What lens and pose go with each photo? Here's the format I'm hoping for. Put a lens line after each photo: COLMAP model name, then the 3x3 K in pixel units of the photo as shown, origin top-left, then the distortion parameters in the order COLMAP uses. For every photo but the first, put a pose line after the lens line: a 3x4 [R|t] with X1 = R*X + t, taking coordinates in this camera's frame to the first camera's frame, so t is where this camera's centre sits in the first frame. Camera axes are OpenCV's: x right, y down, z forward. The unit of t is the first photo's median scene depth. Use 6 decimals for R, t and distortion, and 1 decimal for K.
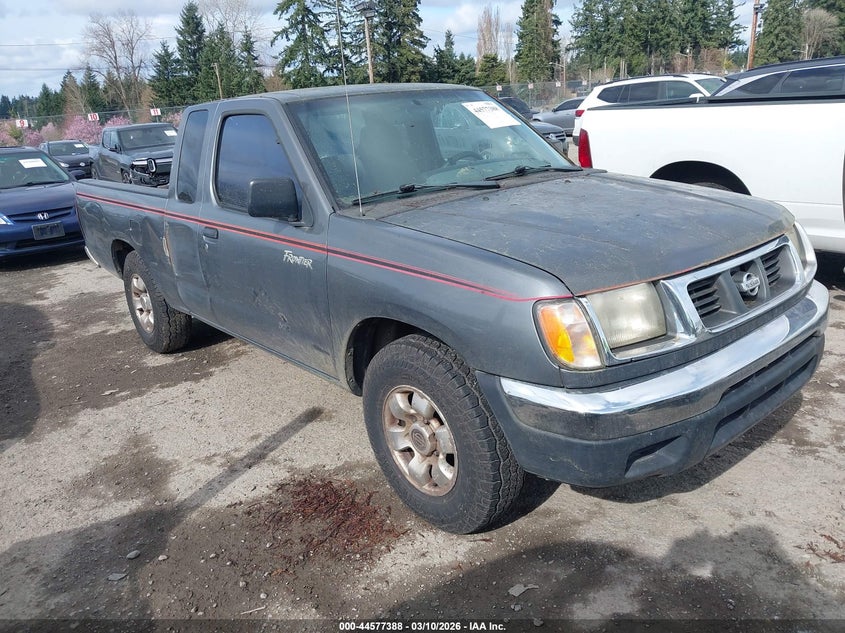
lens RADIAL K [[672.7, 0, 422.5], [0, 672.7, 316.5], [0, 0, 1]] dist [0.003814, -0.003120]
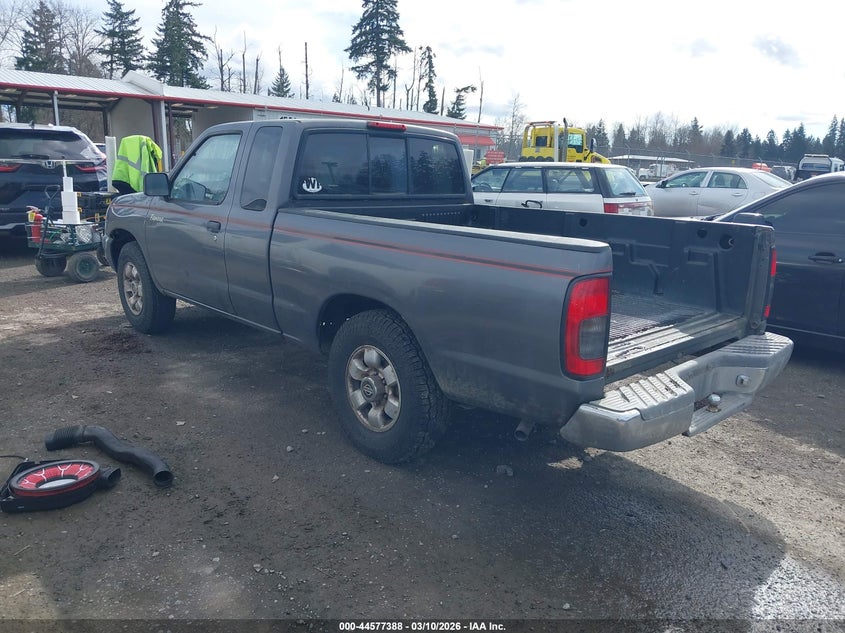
lens RADIAL K [[672.7, 0, 422.5], [0, 672.7, 316.5], [0, 0, 1]] dist [0.003814, -0.003120]
pose [[-0.997297, 0.053943, -0.049880, -0.226056], [0.021226, 0.861517, 0.507284, -0.680009], [0.070337, 0.504854, -0.860334, 2.317905]]
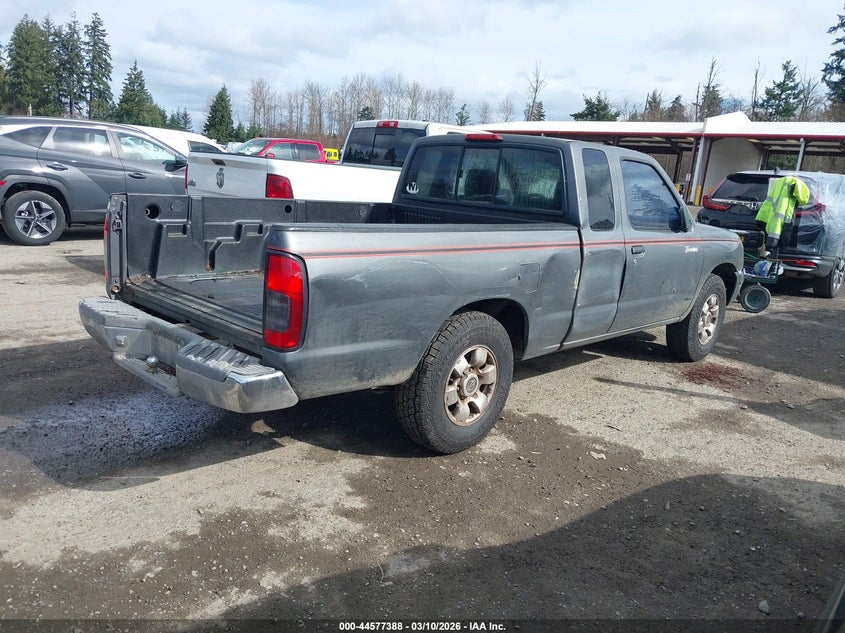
lens RADIAL K [[672.7, 0, 422.5], [0, 672.7, 316.5], [0, 0, 1]] dist [0.003814, -0.003120]
pose [[-0.103664, -0.145124, 0.983968, -1.465507], [0.237248, 0.957133, 0.166161, -0.296498], [-0.965902, 0.250669, -0.064790, 1.418246]]
